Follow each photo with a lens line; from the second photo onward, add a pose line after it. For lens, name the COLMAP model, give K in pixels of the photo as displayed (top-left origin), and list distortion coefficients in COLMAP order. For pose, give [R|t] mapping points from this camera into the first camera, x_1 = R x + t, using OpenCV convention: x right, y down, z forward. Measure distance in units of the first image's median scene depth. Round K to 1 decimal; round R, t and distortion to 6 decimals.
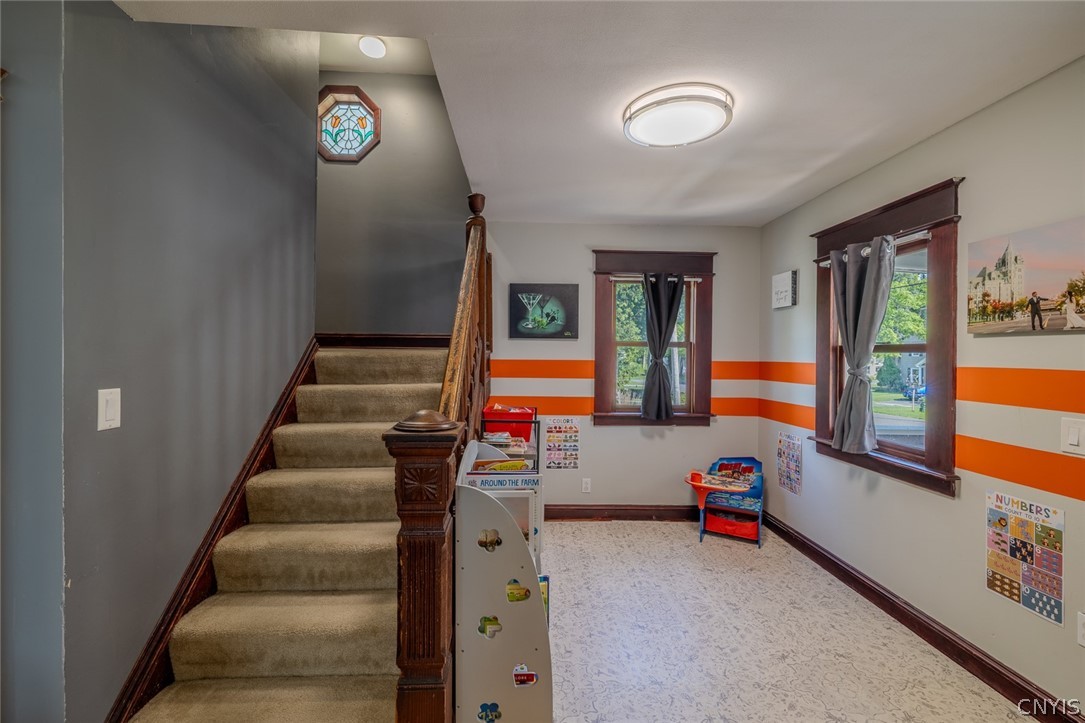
lens RADIAL K [[457.2, 0, 535.4], [0, 457.2, 354.6], [0, 0, 1]] dist [0.001046, 0.000365]
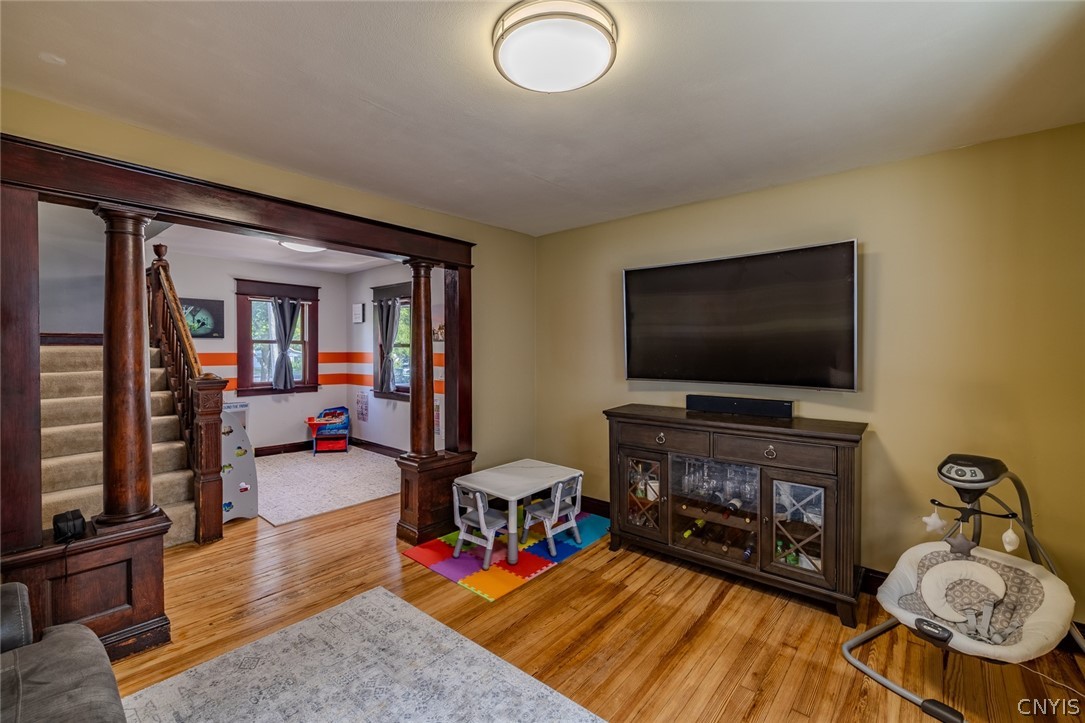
lens RADIAL K [[457.2, 0, 535.4], [0, 457.2, 354.6], [0, 0, 1]] dist [0.001046, 0.000365]
pose [[0.673588, -0.017941, 0.738889, -0.326020], [0.005663, 0.999801, 0.019114, -0.005060], [-0.739086, -0.008690, 0.673556, -0.735063]]
